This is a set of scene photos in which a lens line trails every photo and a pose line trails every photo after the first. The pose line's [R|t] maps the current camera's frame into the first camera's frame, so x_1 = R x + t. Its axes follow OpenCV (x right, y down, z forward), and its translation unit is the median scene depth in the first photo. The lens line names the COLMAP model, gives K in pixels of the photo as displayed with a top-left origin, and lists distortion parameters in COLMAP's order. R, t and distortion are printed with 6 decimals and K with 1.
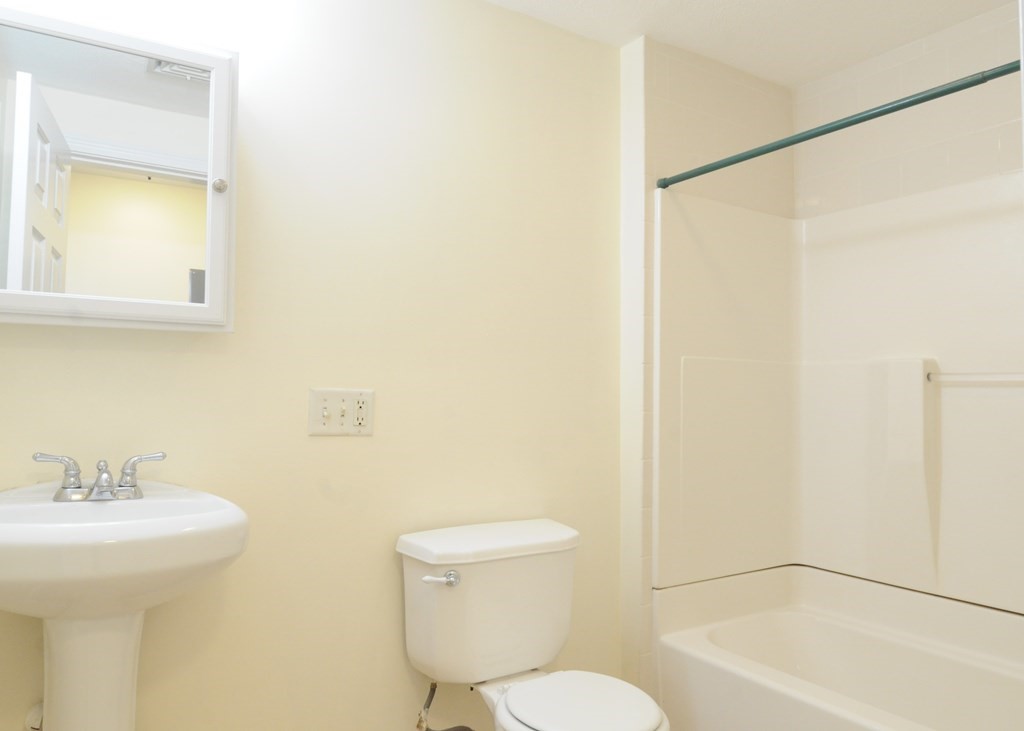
lens RADIAL K [[709.2, 0, 514.8], [0, 709.2, 372.7], [0, 0, 1]] dist [0.003932, -0.015238]
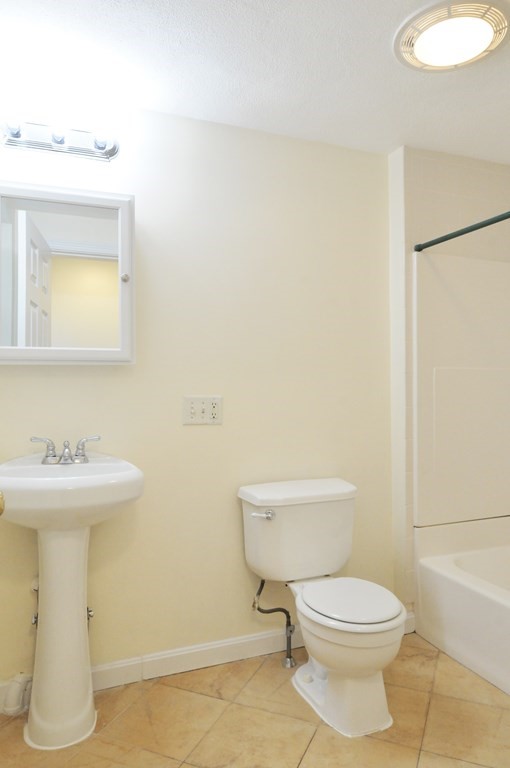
lens RADIAL K [[510.9, 0, 252.6], [0, 510.9, 379.9], [0, 0, 1]] dist [0.005262, 0.004251]
pose [[0.977964, -0.017974, -0.207999, 0.110294], [0.023403, 0.999446, 0.023668, -0.038014], [0.207459, -0.028014, 0.977843, -0.112859]]
